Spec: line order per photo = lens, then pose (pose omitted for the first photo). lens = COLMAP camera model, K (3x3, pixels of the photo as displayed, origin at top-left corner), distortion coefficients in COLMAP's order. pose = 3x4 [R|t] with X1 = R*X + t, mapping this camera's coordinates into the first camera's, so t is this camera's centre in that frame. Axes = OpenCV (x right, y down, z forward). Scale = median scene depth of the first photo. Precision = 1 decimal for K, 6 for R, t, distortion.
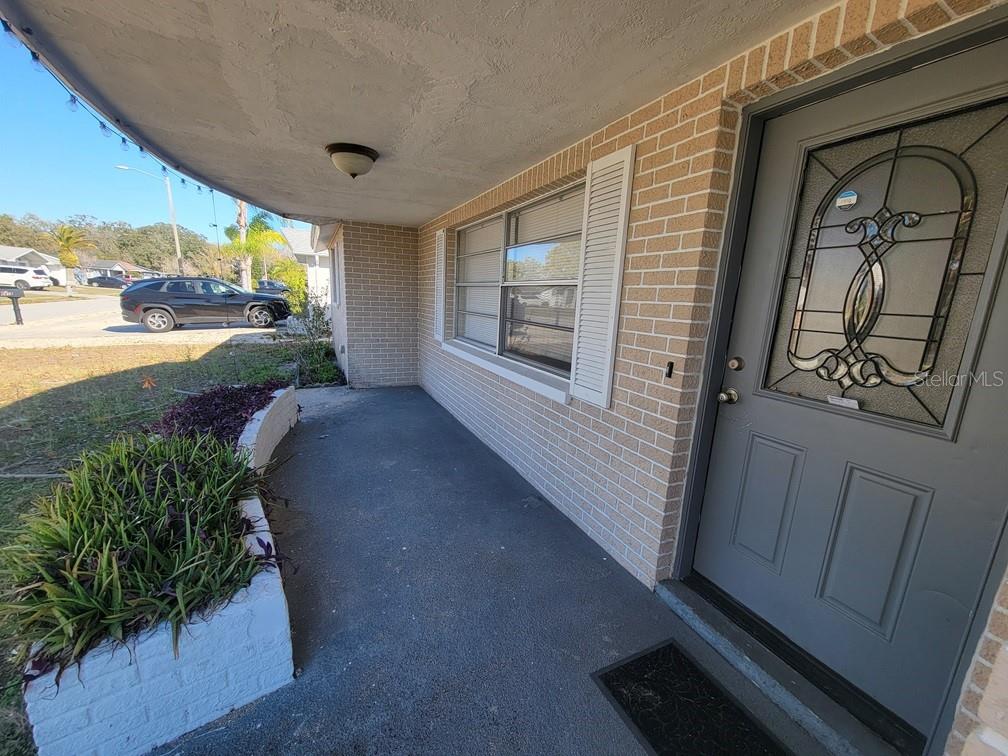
lens RADIAL K [[408.2, 0, 504.1], [0, 408.2, 381.4], [0, 0, 1]] dist [-0.002102, 0.001218]
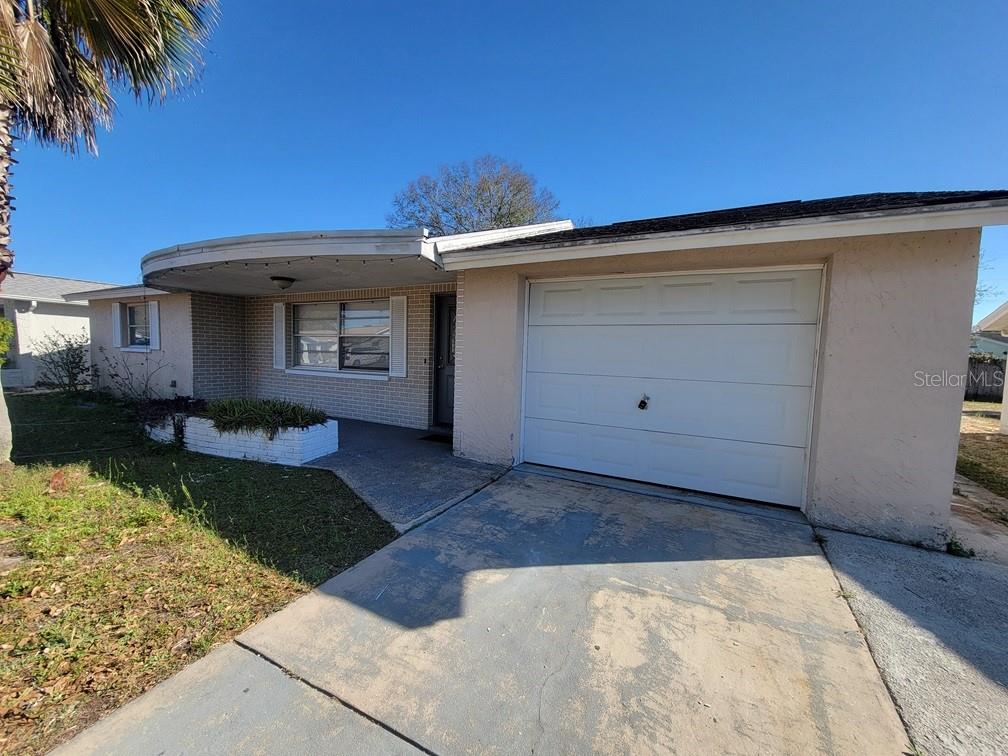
lens RADIAL K [[408.2, 0, 504.2], [0, 408.2, 378.6], [0, 0, 1]] dist [-0.002102, 0.001218]
pose [[0.793407, -0.061469, 0.605579, -0.926109], [0.132779, 0.988407, -0.073634, 0.366342], [-0.594032, 0.138830, 0.792371, -1.684401]]
